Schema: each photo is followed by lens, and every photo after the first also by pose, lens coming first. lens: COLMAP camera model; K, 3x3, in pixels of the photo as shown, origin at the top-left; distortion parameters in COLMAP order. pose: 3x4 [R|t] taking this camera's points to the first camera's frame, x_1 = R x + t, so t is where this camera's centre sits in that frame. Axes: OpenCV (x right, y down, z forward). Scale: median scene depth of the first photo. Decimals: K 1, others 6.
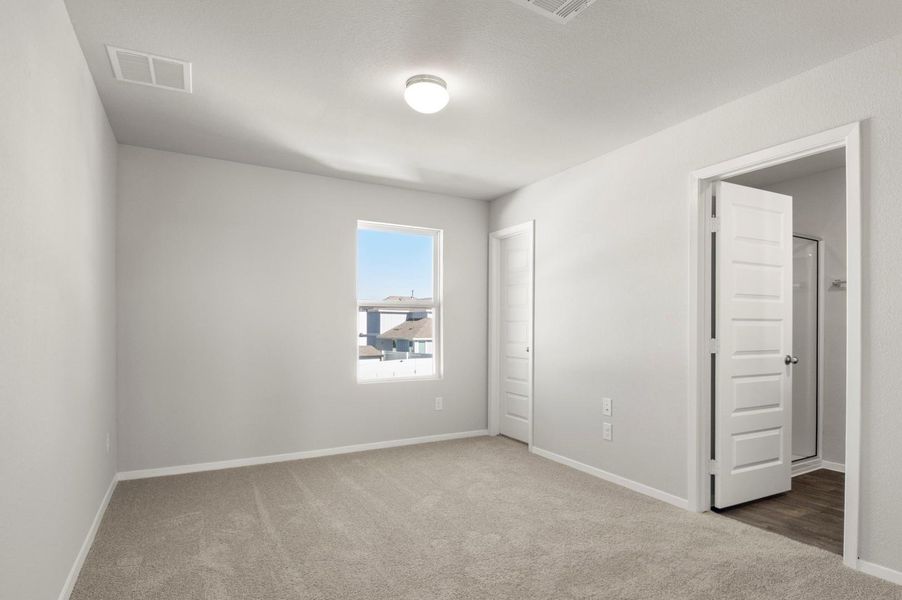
lens RADIAL K [[467.2, 0, 445.5], [0, 467.2, 328.4], [0, 0, 1]] dist [0.002745, -0.011268]
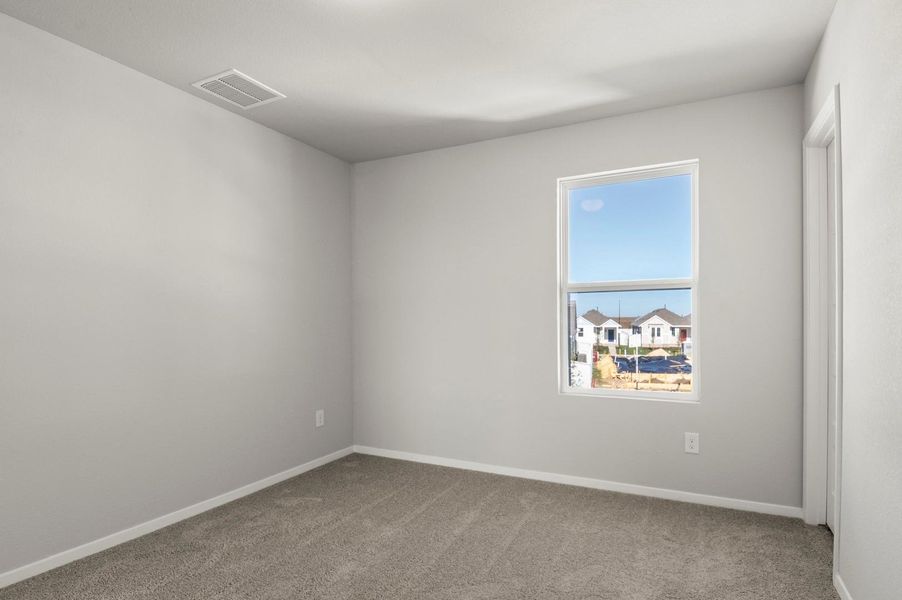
lens RADIAL K [[467.2, 0, 445.5], [0, 467.2, 328.4], [0, 0, 1]] dist [0.002745, -0.011268]
pose [[0.596629, 0.009773, -0.802458, 0.318334], [0.005714, 0.999849, 0.016425, -0.002604], [0.802497, -0.014385, 0.596483, 0.412254]]
